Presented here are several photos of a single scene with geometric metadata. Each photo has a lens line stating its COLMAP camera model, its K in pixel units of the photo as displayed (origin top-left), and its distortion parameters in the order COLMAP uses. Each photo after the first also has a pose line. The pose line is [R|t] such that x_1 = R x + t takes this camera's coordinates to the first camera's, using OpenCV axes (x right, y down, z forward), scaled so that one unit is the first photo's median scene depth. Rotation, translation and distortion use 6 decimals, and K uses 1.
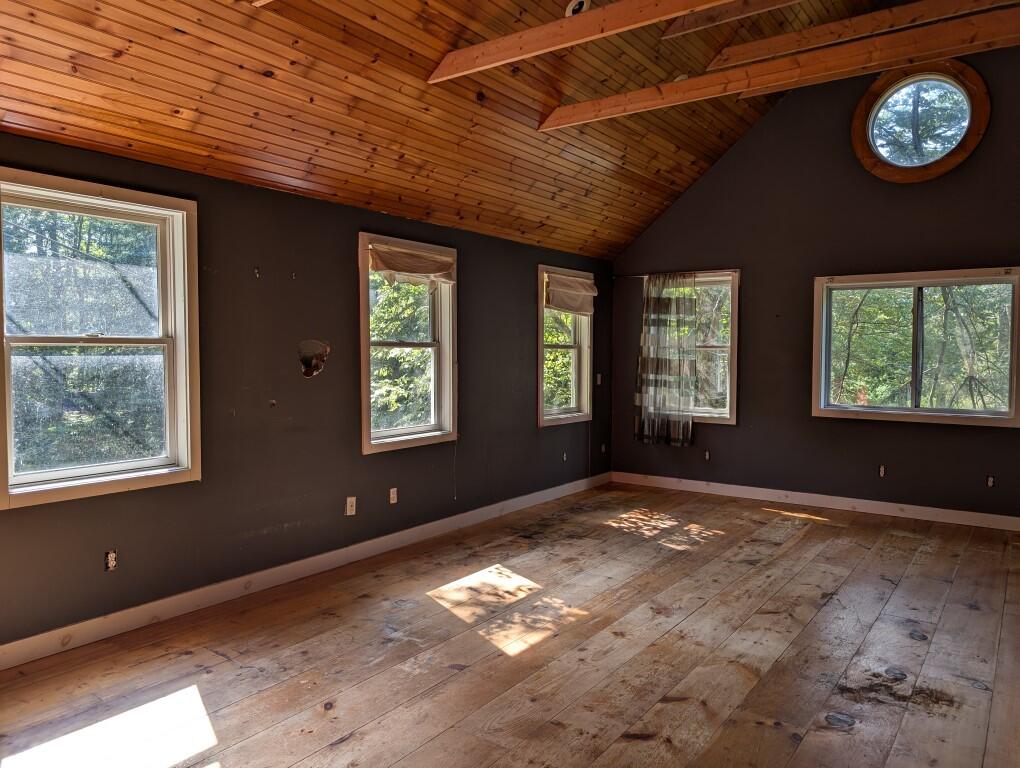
lens RADIAL K [[732.3, 0, 509.5], [0, 732.3, 386.0], [0, 0, 1]] dist [0.005129, -0.007450]
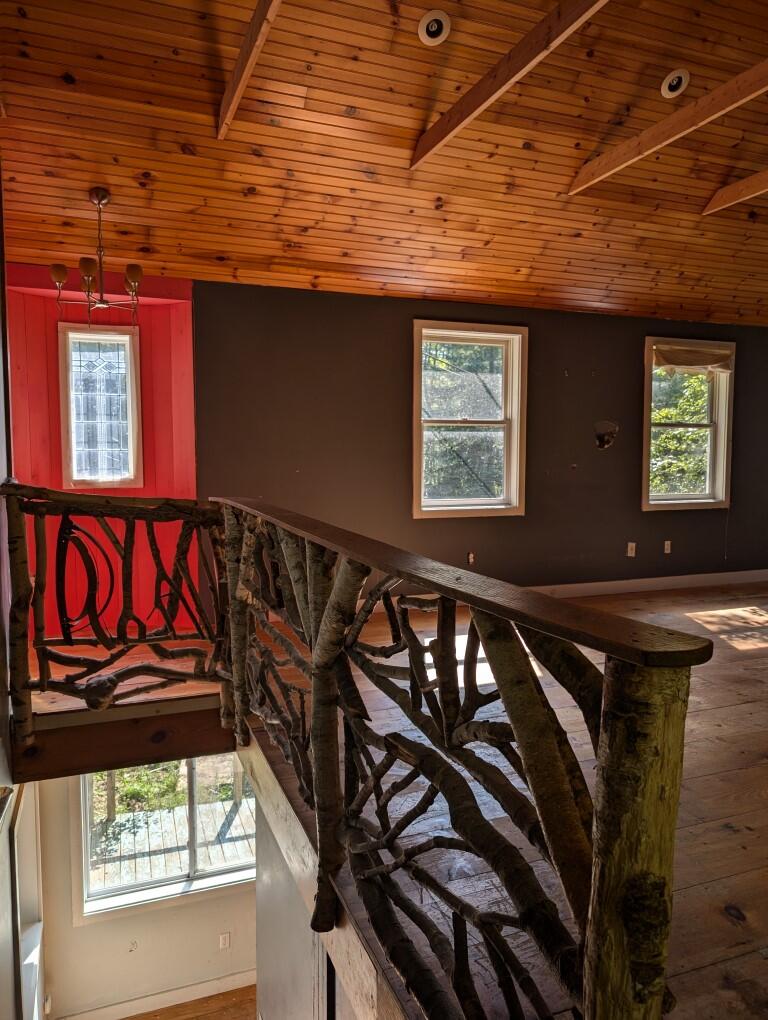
lens RADIAL K [[734.6, 0, 386.8], [0, 734.6, 509.5], [0, 0, 1]] dist [0.008275, -0.009446]
pose [[0.837271, 0.042101, -0.545165, 0.153179], [-0.025737, 0.998961, 0.037620, 0.065583], [0.546182, -0.017467, 0.837484, -0.391033]]
